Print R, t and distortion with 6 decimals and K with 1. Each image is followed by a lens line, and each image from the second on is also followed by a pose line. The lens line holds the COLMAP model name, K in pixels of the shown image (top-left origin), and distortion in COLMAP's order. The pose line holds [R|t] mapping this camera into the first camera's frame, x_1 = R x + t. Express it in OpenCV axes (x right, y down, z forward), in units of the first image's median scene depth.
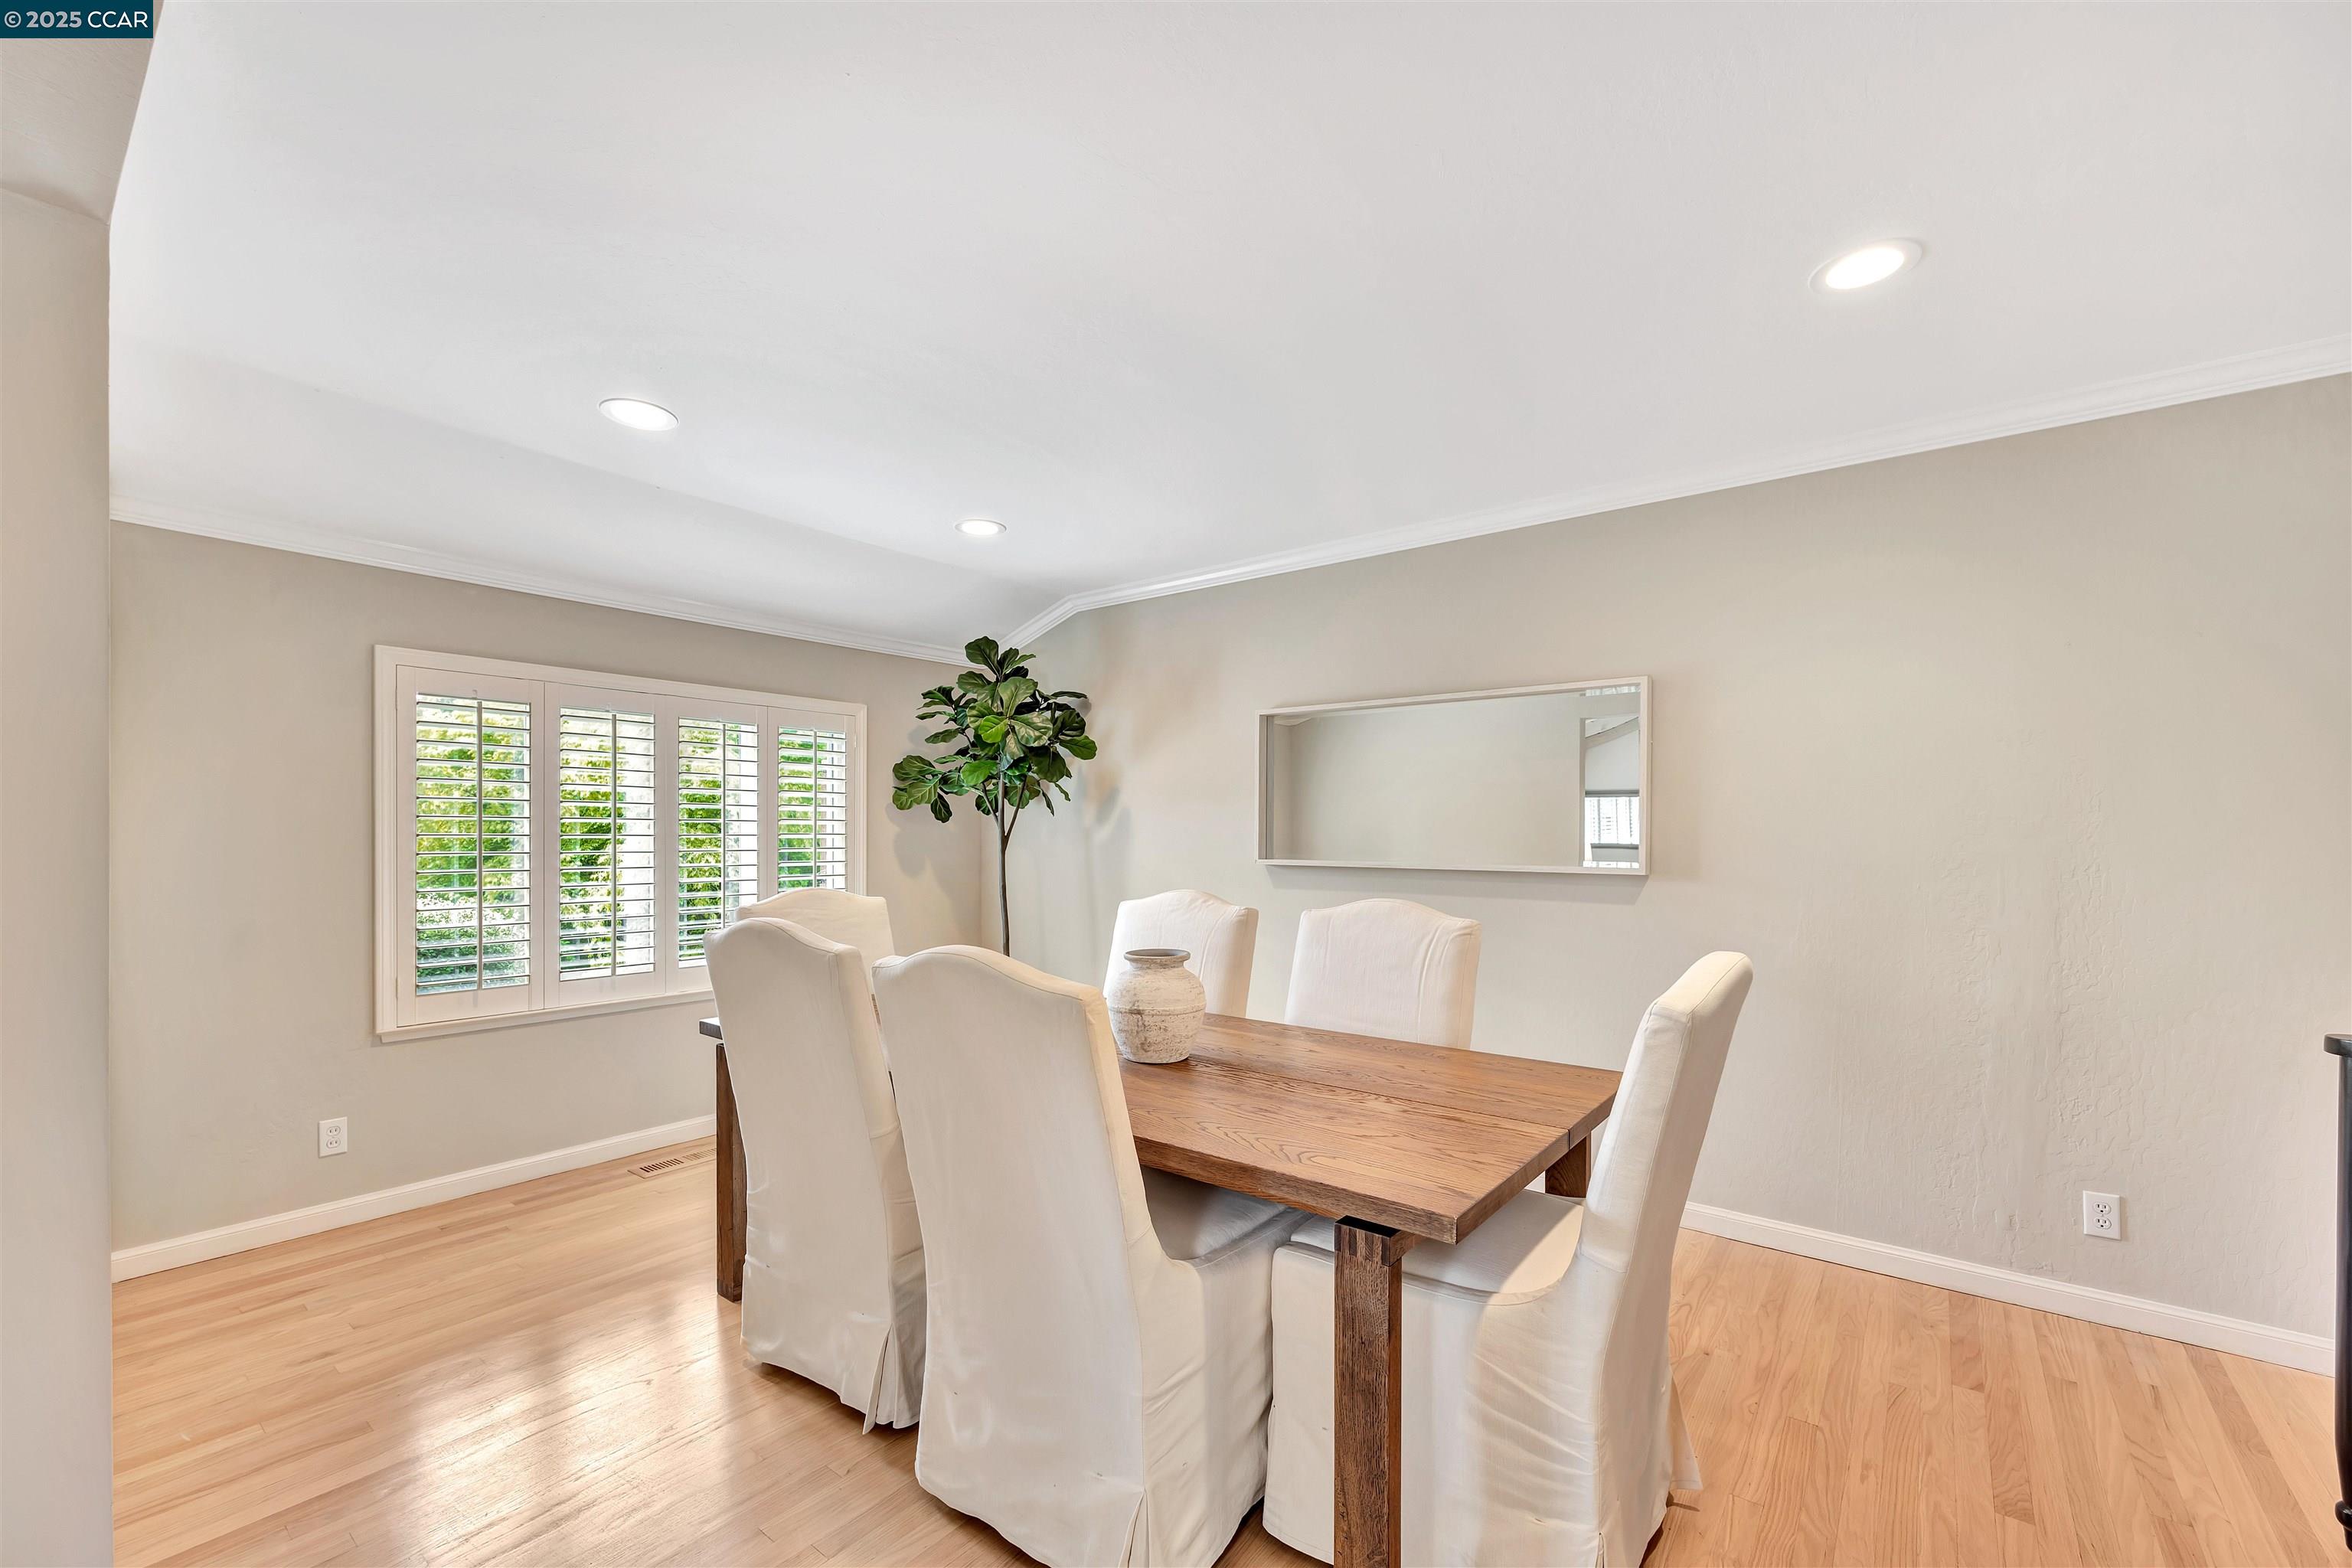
lens RADIAL K [[957.1, 0, 1165.6], [0, 957.1, 834.1], [0, 0, 1]] dist [0.006560, 0.000260]
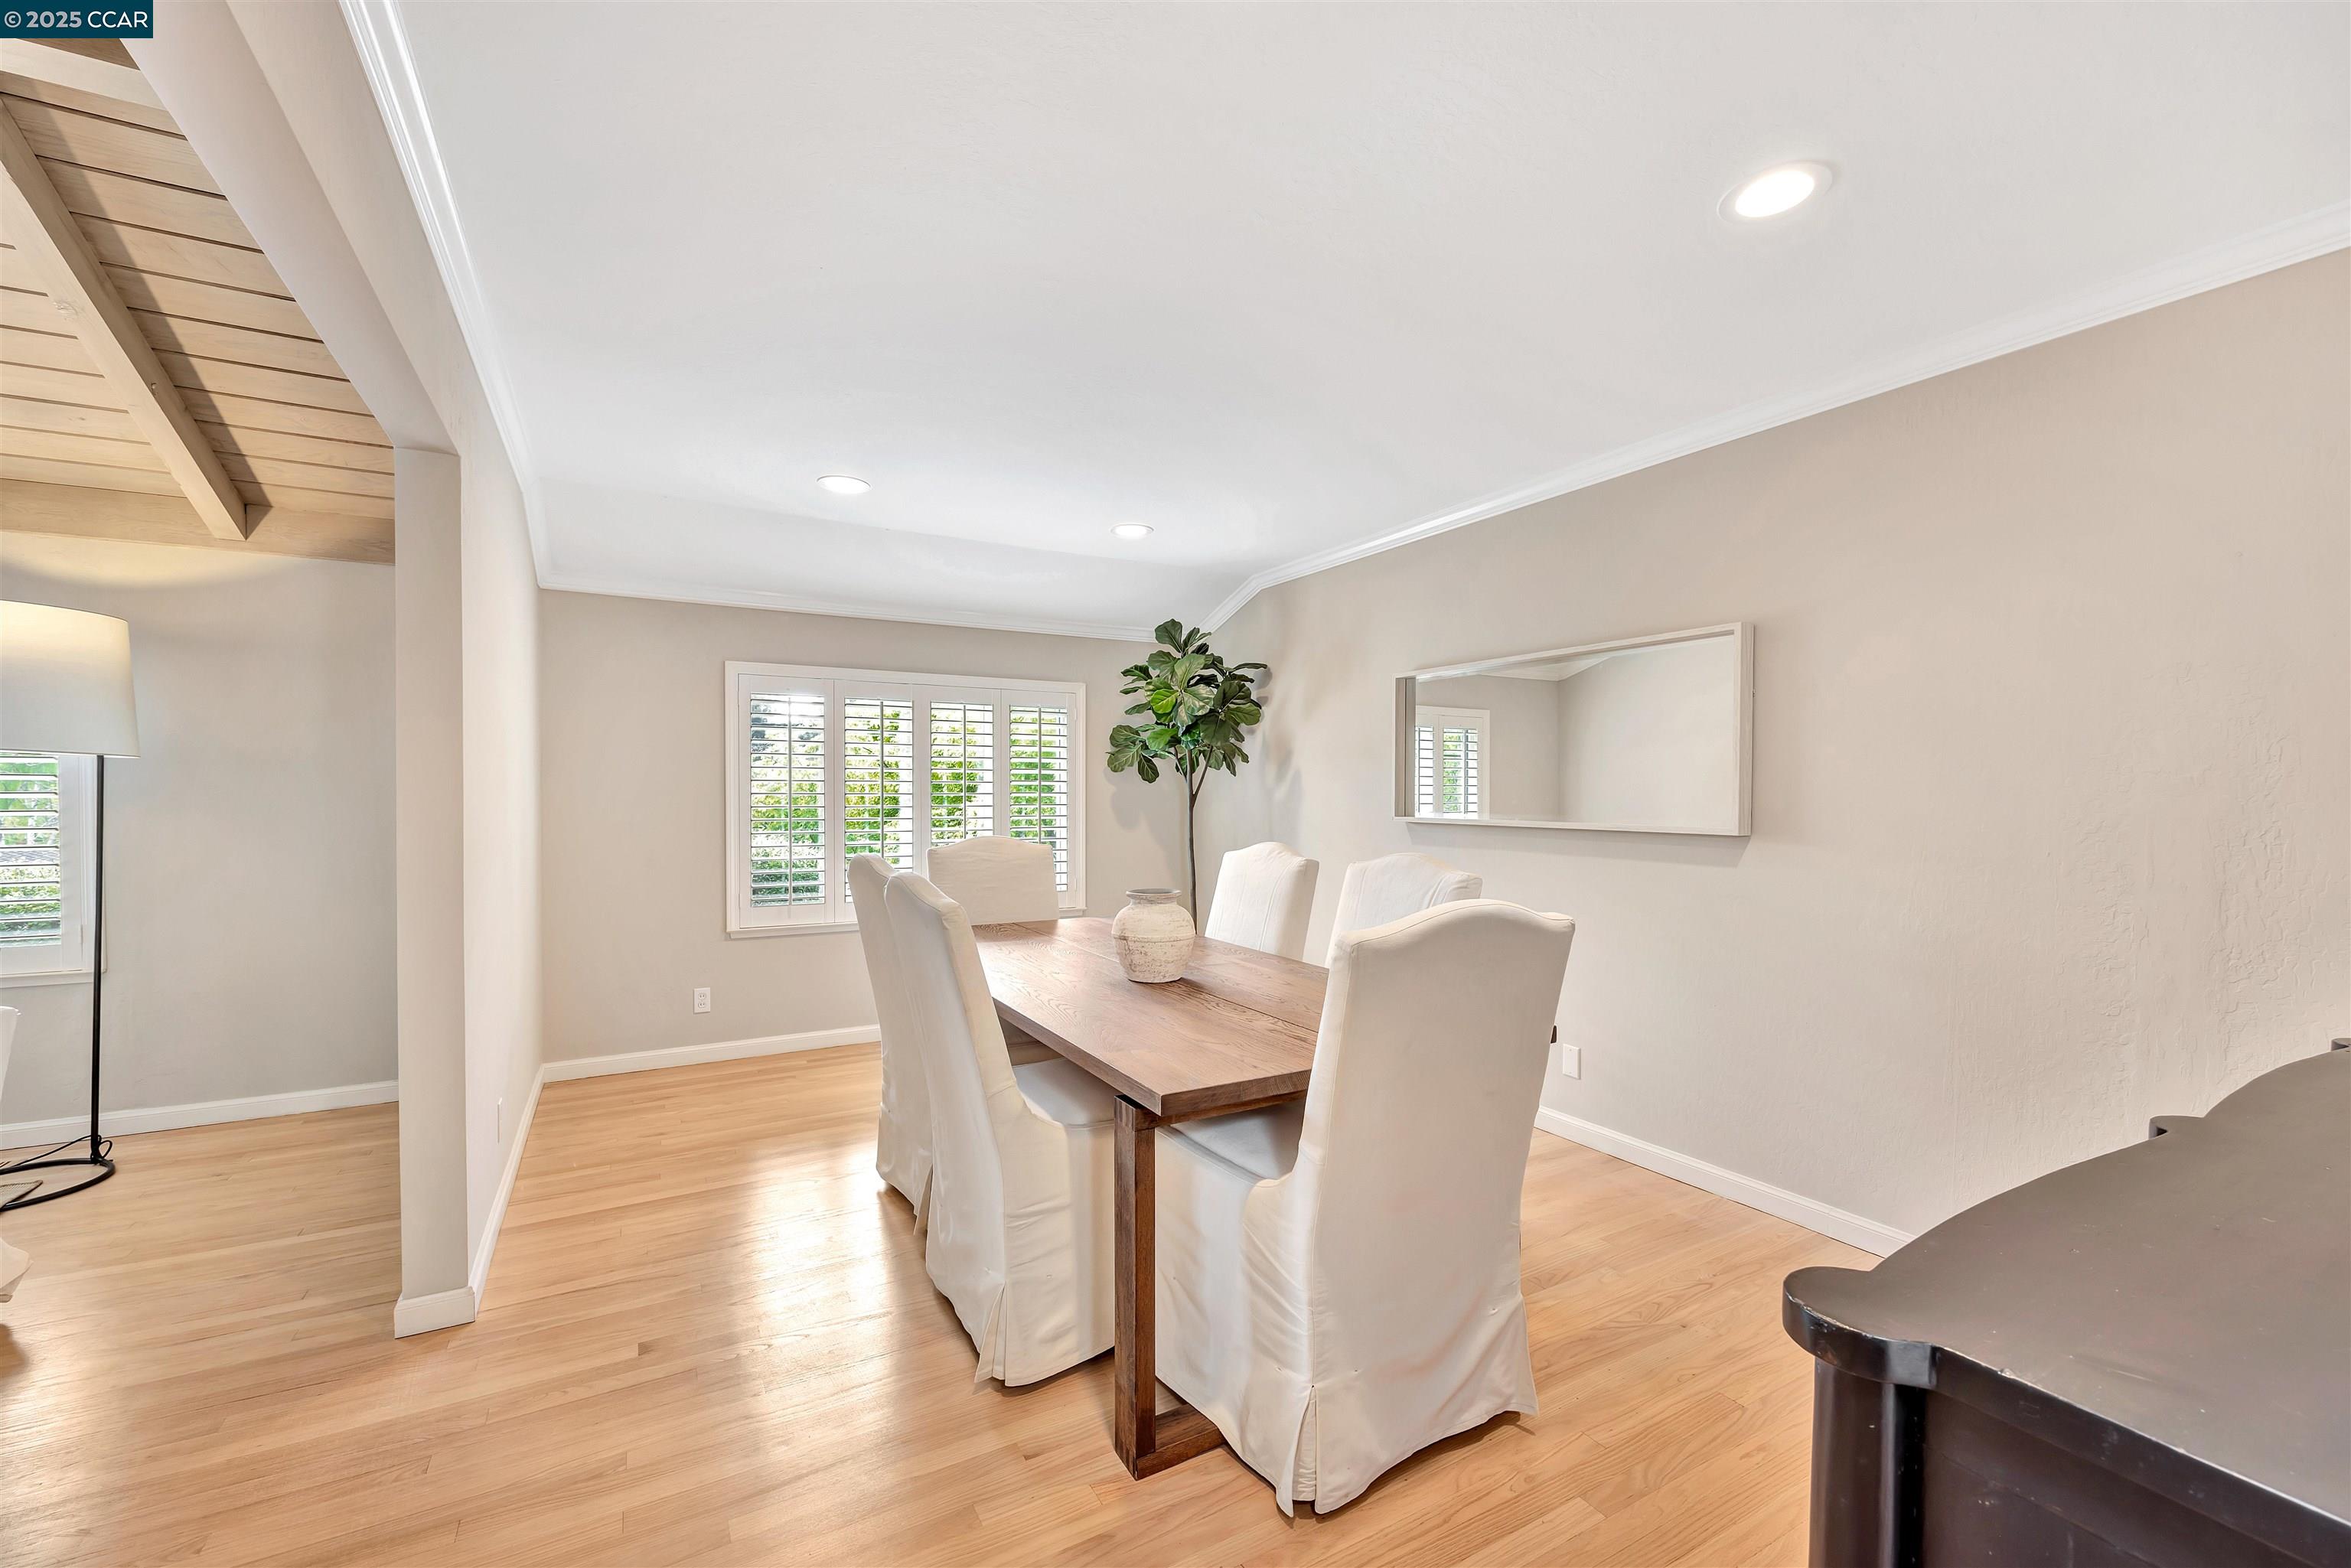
lens RADIAL K [[956.6, 0, 1182.2], [0, 956.6, 791.7], [0, 0, 1]] dist [0.006560, 0.000260]
pose [[0.926002, -0.000859, -0.377518, 0.271469], [0.000045, 0.999998, -0.002164, 0.001284], [0.377518, 0.001987, 0.926000, -0.053931]]
